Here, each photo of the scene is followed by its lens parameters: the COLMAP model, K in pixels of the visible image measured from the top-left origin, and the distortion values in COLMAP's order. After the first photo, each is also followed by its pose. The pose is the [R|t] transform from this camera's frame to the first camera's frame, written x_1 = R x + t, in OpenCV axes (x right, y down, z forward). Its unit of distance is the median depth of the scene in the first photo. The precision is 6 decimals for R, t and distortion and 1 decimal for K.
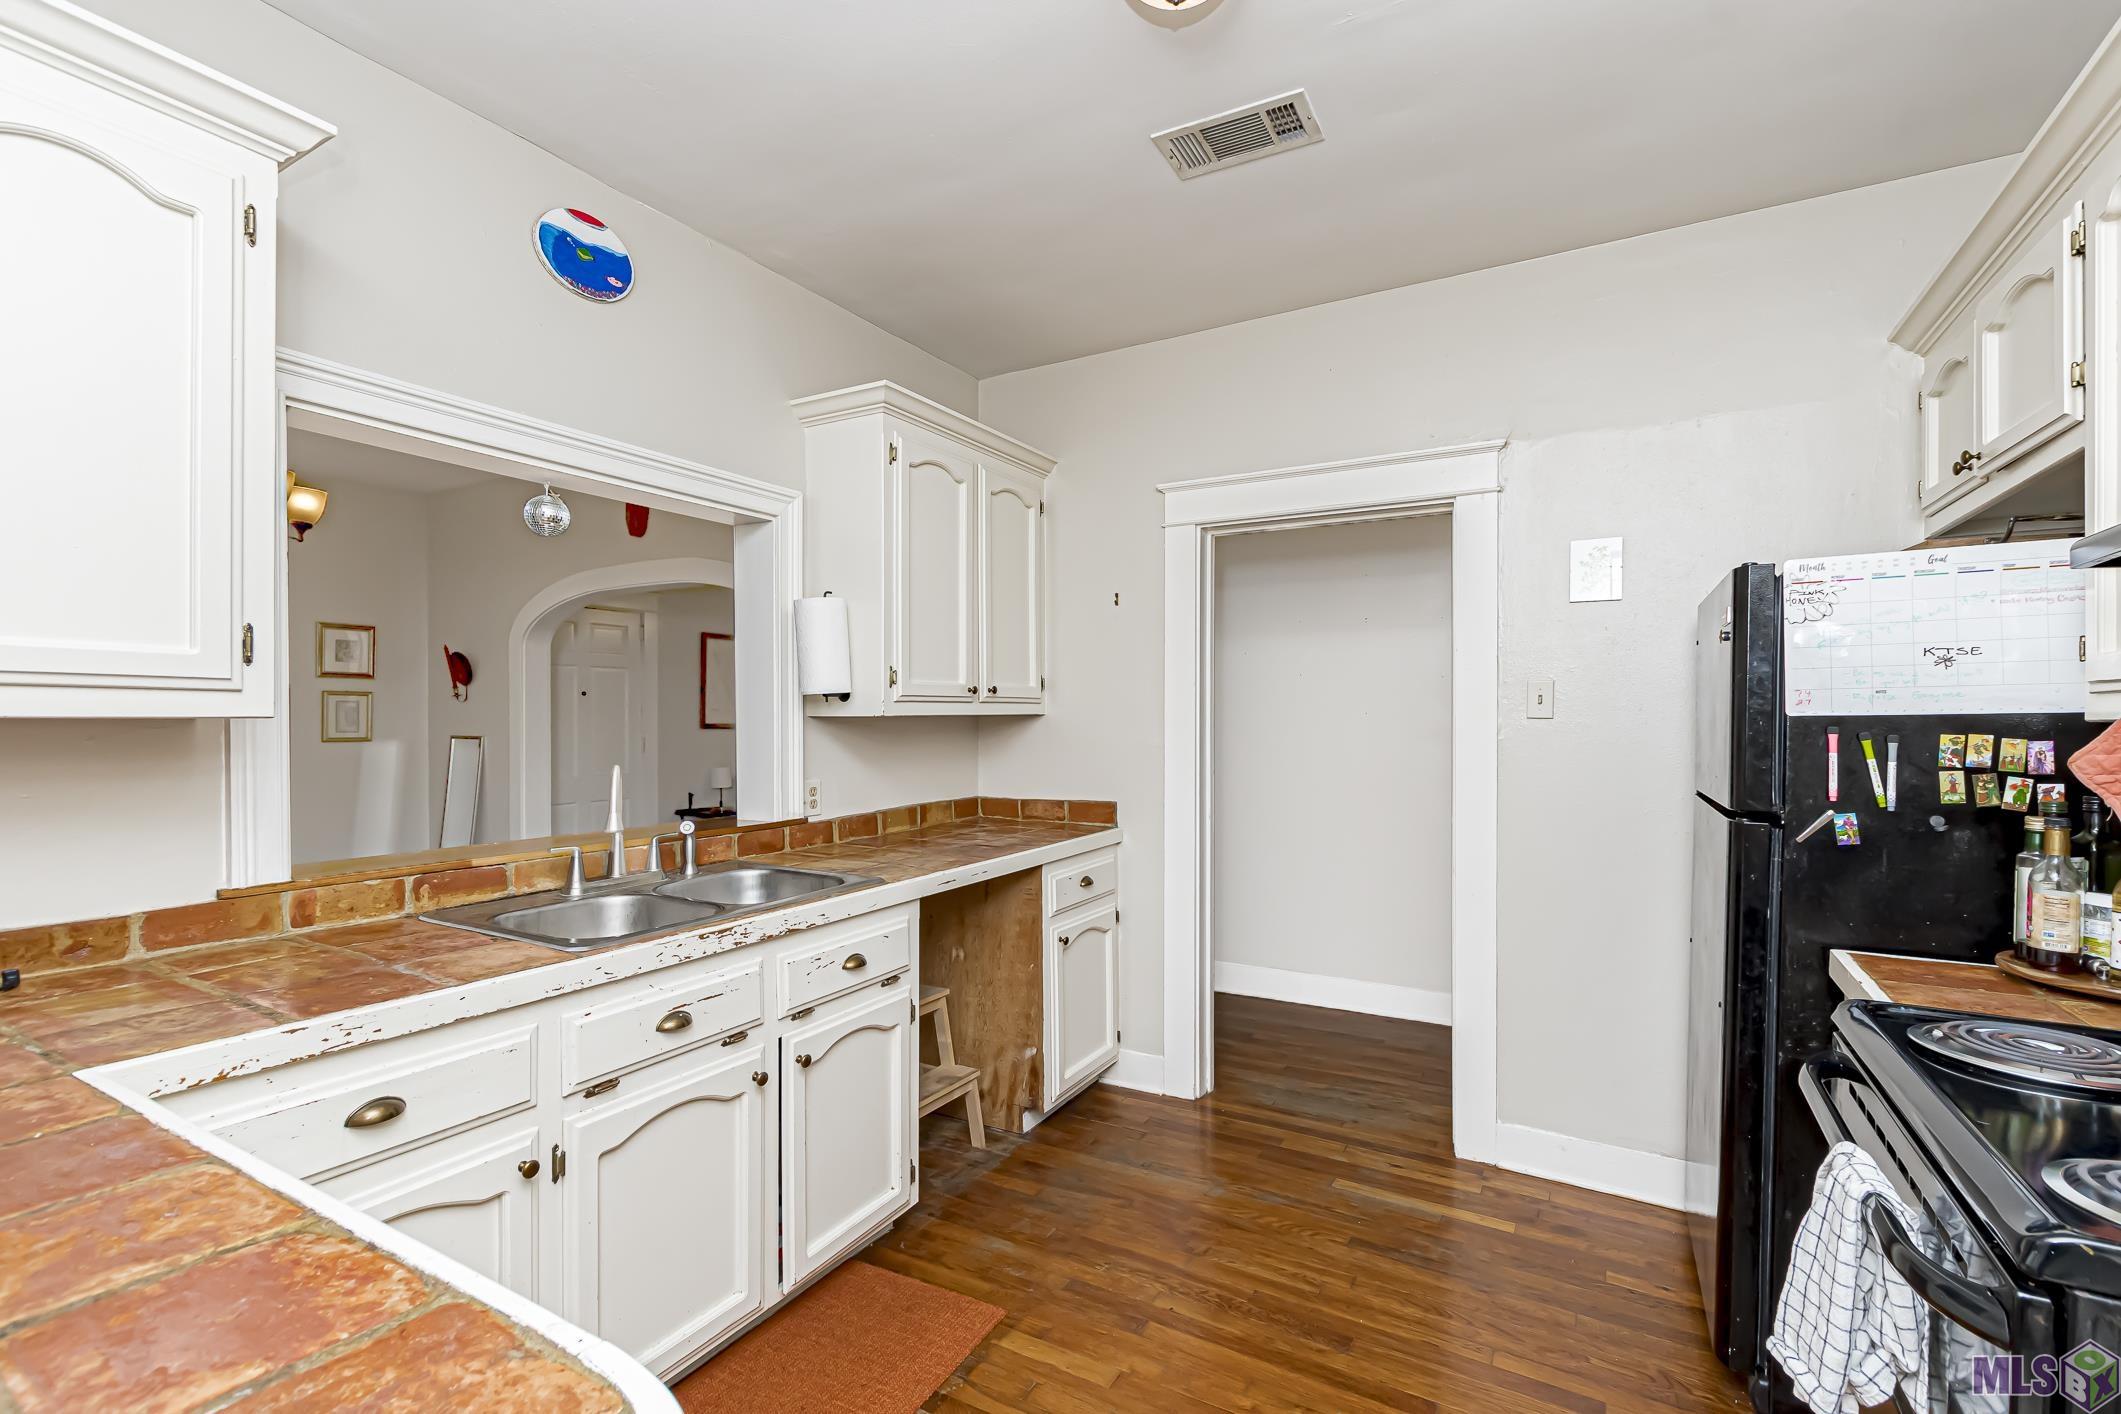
lens RADIAL K [[942.2, 0, 1057.3], [0, 942.2, 710.4], [0, 0, 1]] dist [-0.001652, 0.000065]
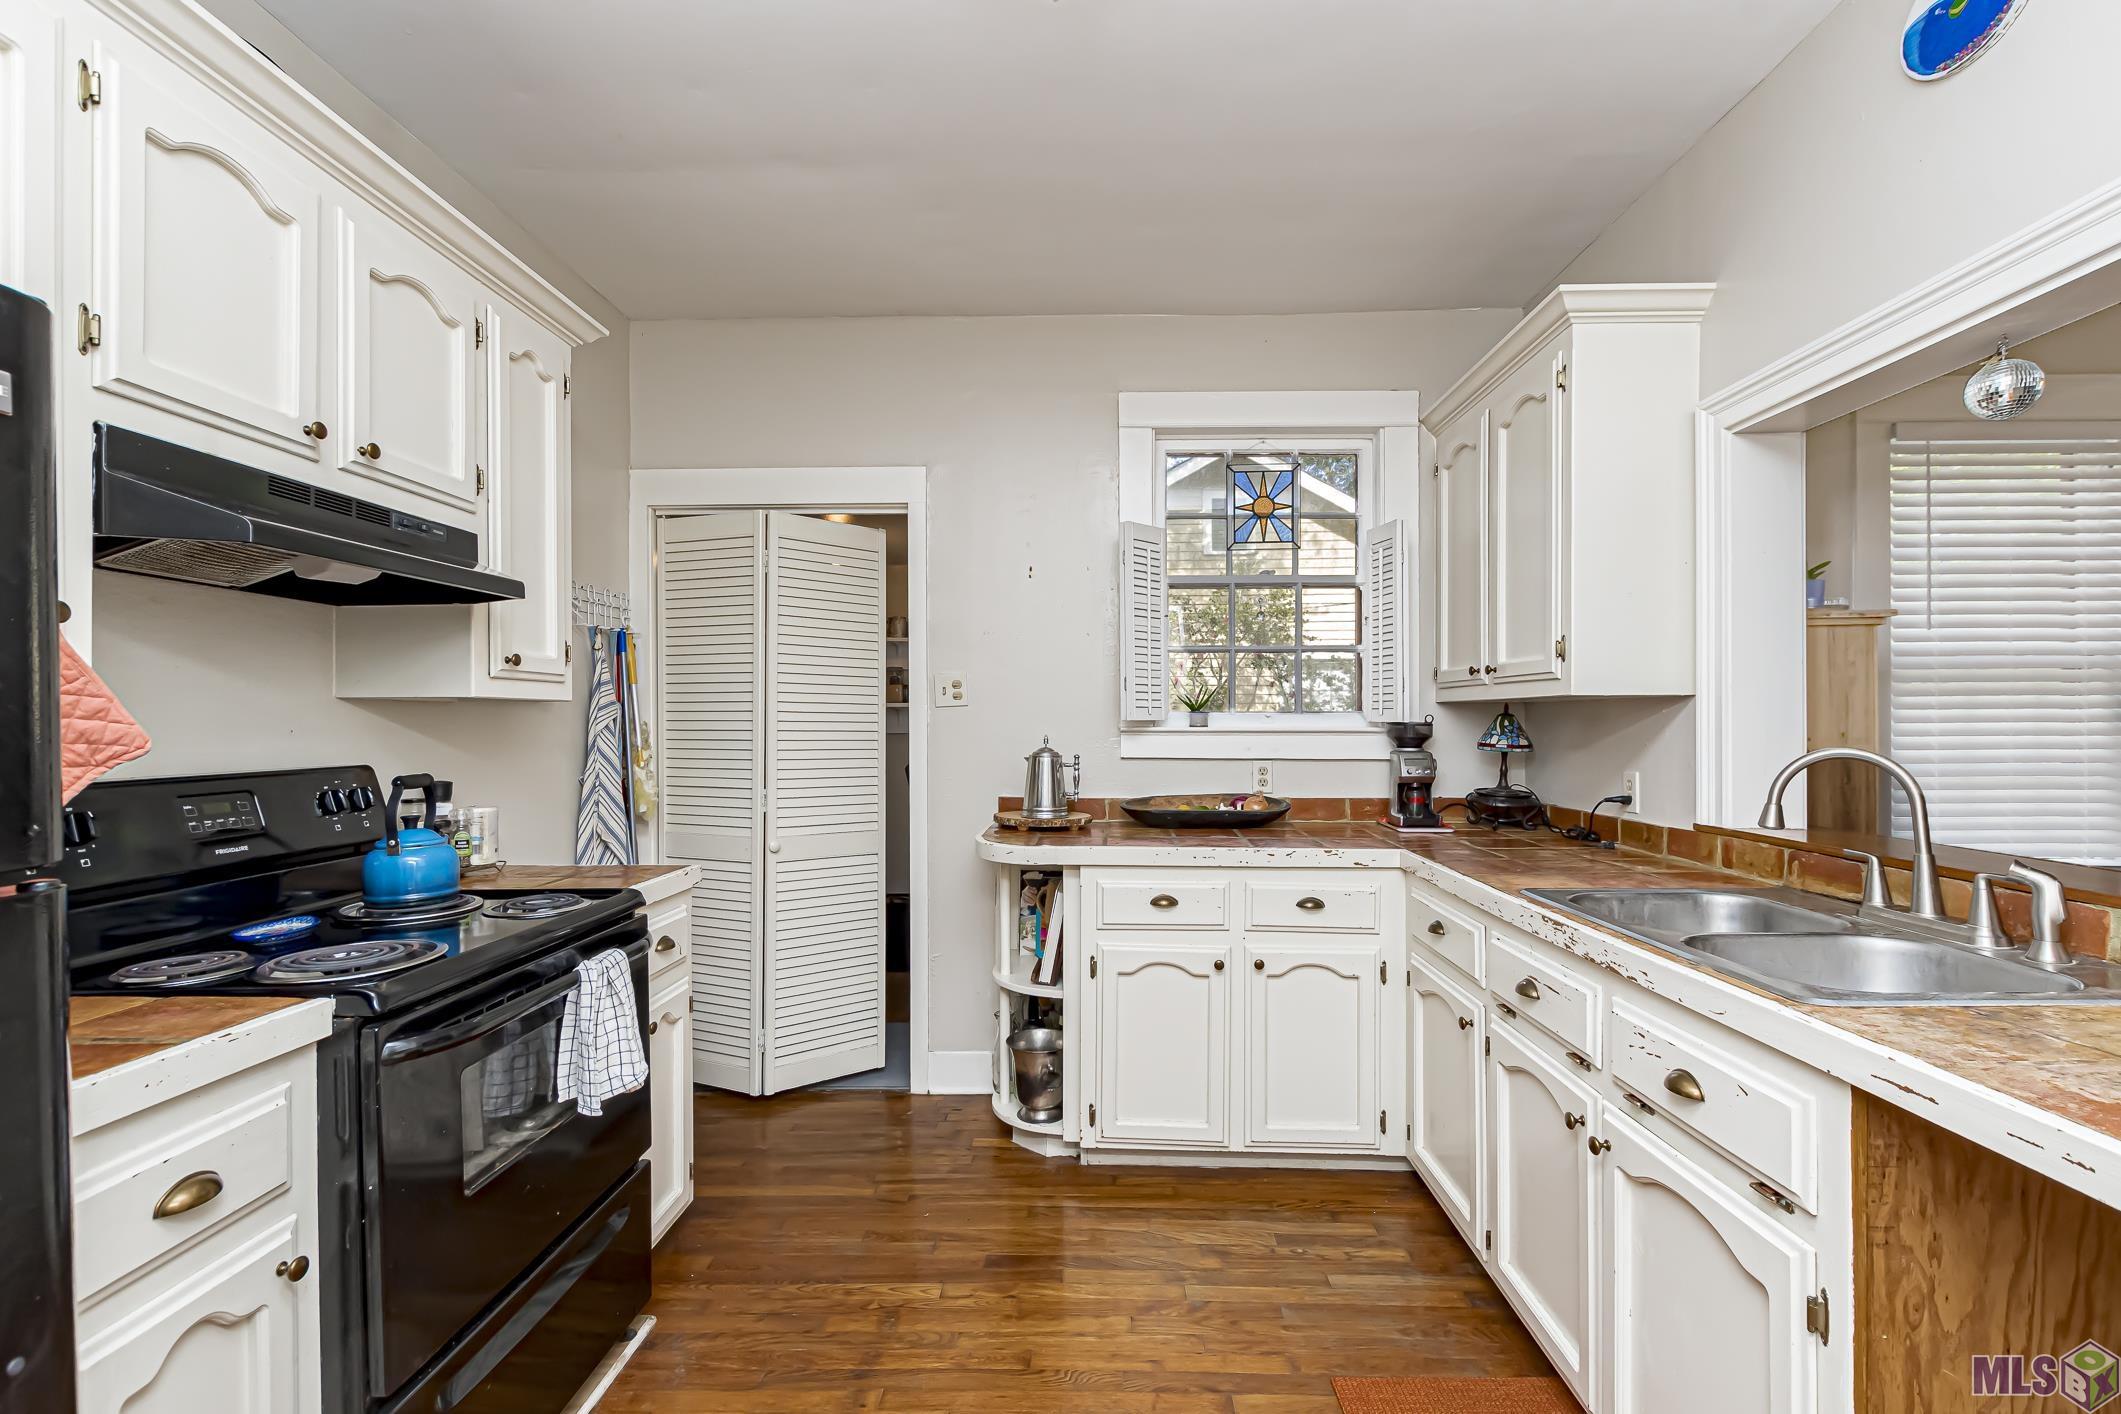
lens RADIAL K [[942.2, 0, 1059.9], [0, 942.2, 723.5], [0, 0, 1]] dist [-0.001652, 0.000065]
pose [[-0.877729, -0.002599, -0.479150, 0.463841], [-0.001122, 0.999994, -0.003369, 0.047947], [0.479155, -0.002419, -0.877727, 1.498968]]
